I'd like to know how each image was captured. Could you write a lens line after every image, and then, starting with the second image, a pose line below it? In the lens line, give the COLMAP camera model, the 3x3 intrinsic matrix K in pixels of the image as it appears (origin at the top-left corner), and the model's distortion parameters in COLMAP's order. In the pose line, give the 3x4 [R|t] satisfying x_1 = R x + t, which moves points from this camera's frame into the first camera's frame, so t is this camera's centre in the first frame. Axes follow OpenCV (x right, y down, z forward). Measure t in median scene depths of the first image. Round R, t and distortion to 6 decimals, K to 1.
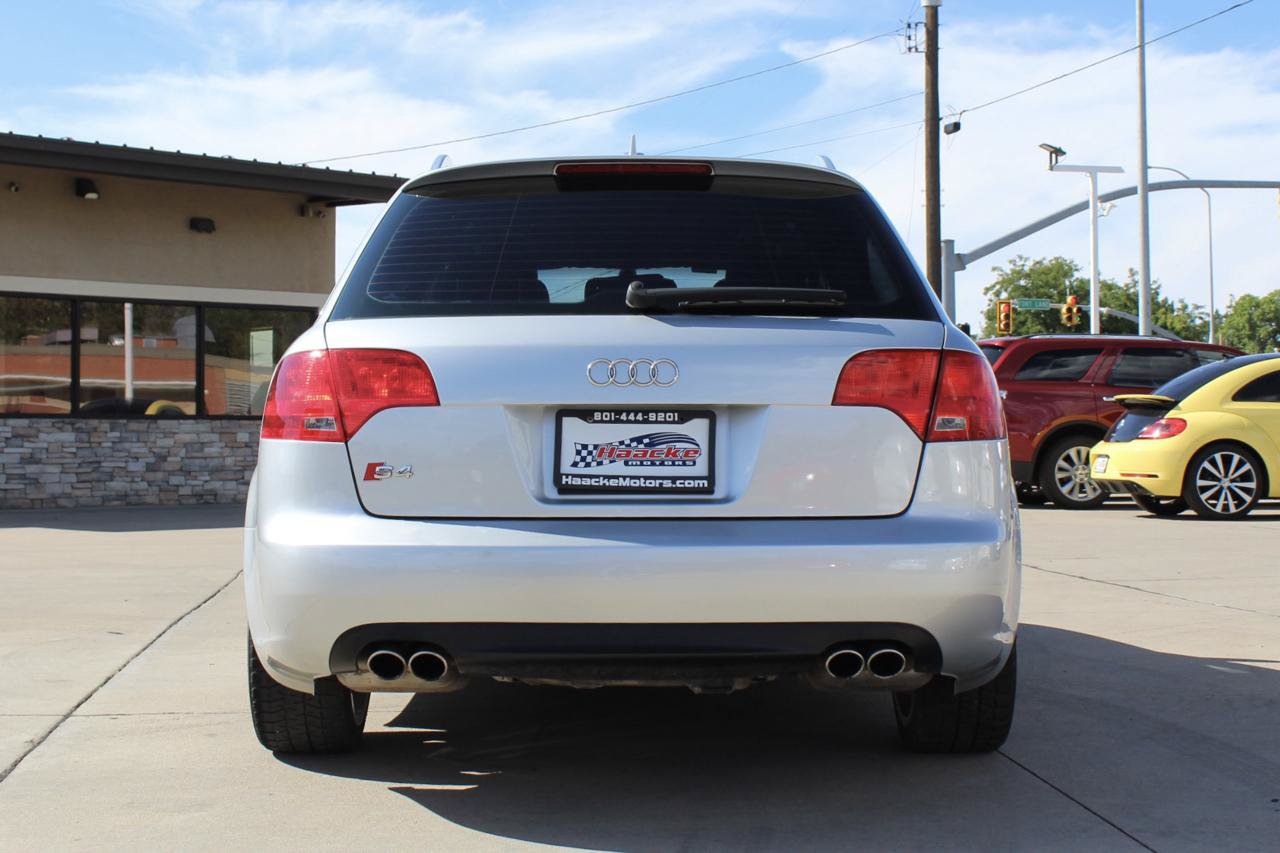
lens RADIAL K [[2074.6, 0, 616.6], [0, 2074.6, 365.1], [0, 0, 1]] dist [-0.129821, 0.128190]
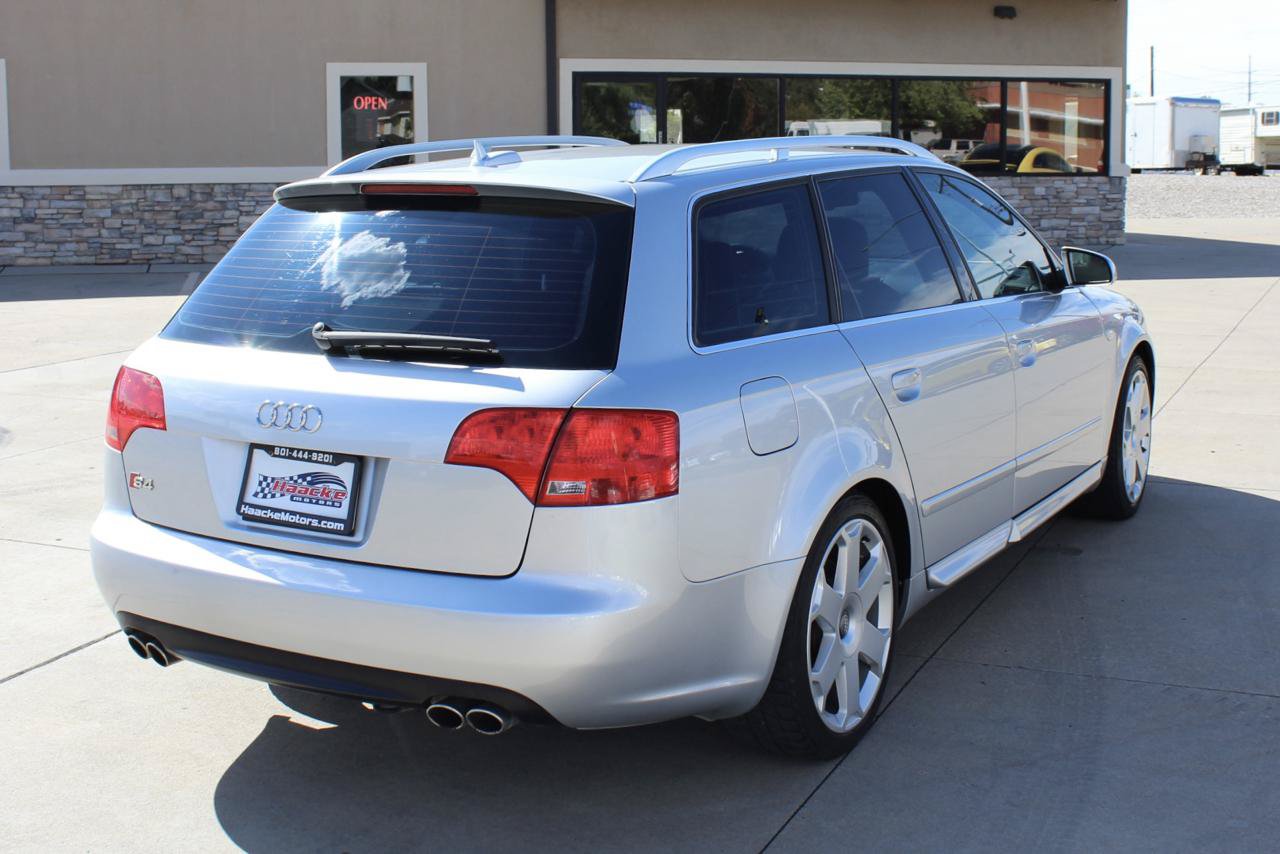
lens RADIAL K [[1651.0, 0, 641.5], [0, 1651.0, 364.4], [0, 0, 1]] dist [-0.118753, 0.031465]
pose [[0.863004, 0.064276, -0.501091, 0.576304], [0.022205, 0.986089, 0.164730, -0.155413], [0.504708, -0.153290, 0.849572, 0.374738]]
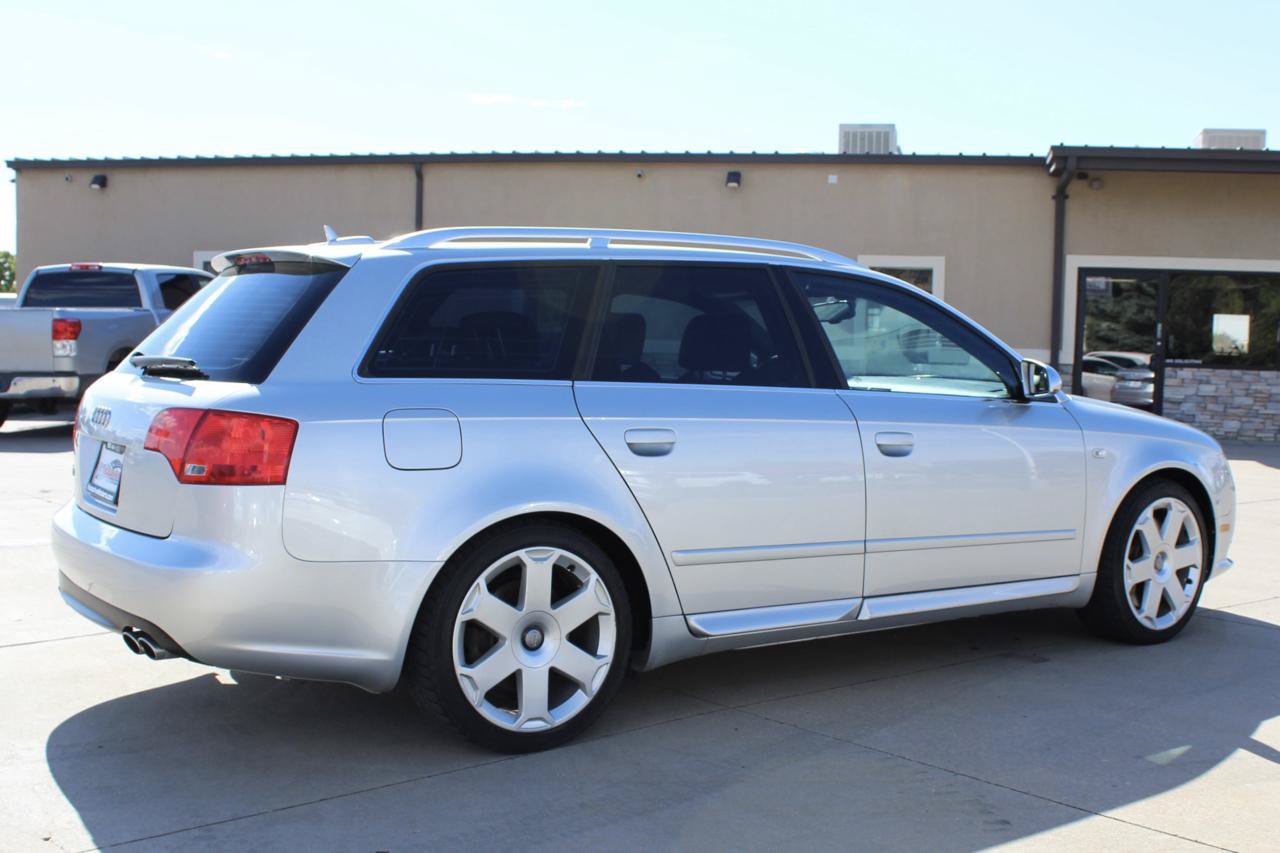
lens RADIAL K [[1448.7, 0, 645.5], [0, 1448.7, 460.5], [0, 0, 1]] dist [-0.132139, 0.068090]
pose [[0.565179, 0.080850, -0.820997, 1.018662], [0.006111, 0.994748, 0.102167, -0.063496], [0.824946, -0.062760, 0.561717, 0.745673]]
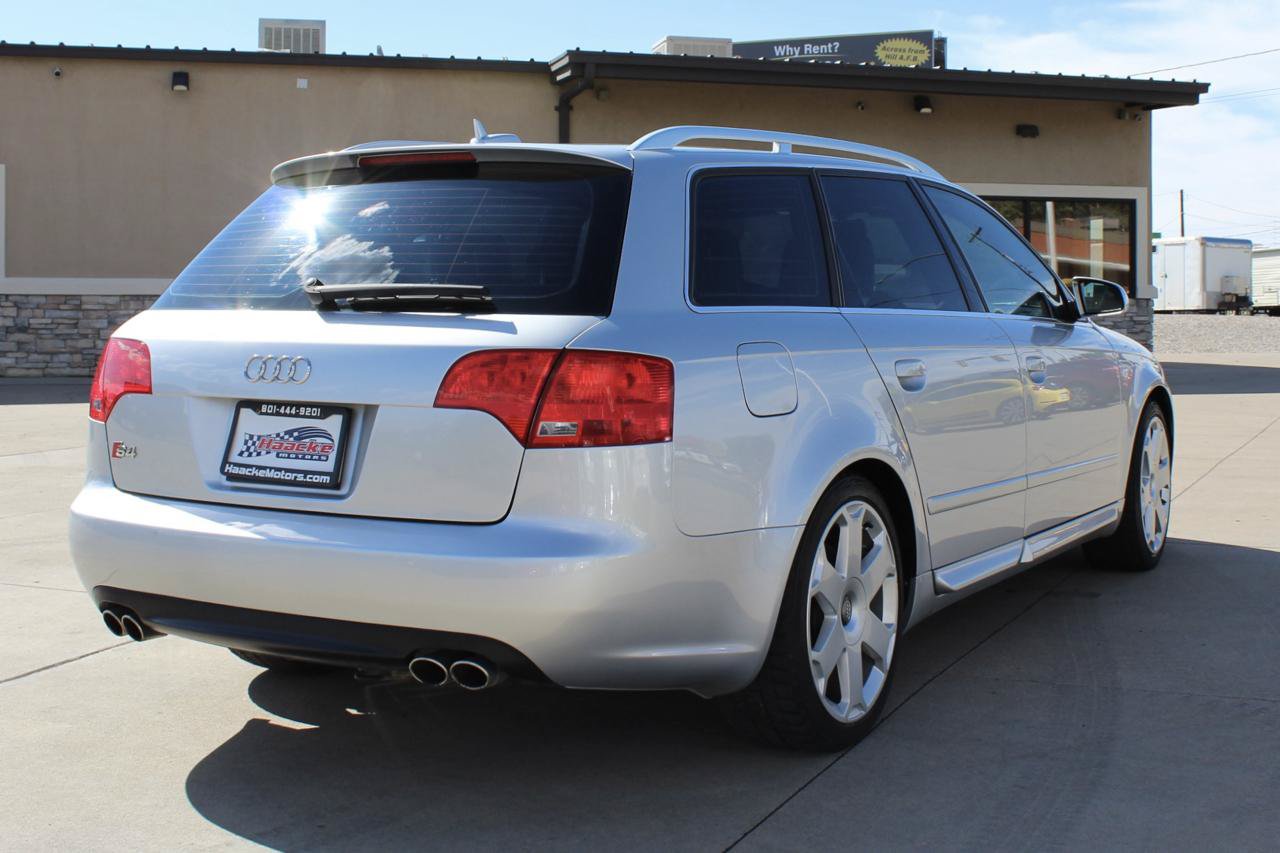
lens RADIAL K [[1715.9, 0, 681.4], [0, 1715.9, 317.7], [0, 0, 1]] dist [-0.132552, 0.091481]
pose [[0.869435, 0.012004, -0.493902, 0.599640], [0.013002, 0.998803, 0.047163, -0.059306], [0.493877, -0.047427, 0.868238, 0.352341]]
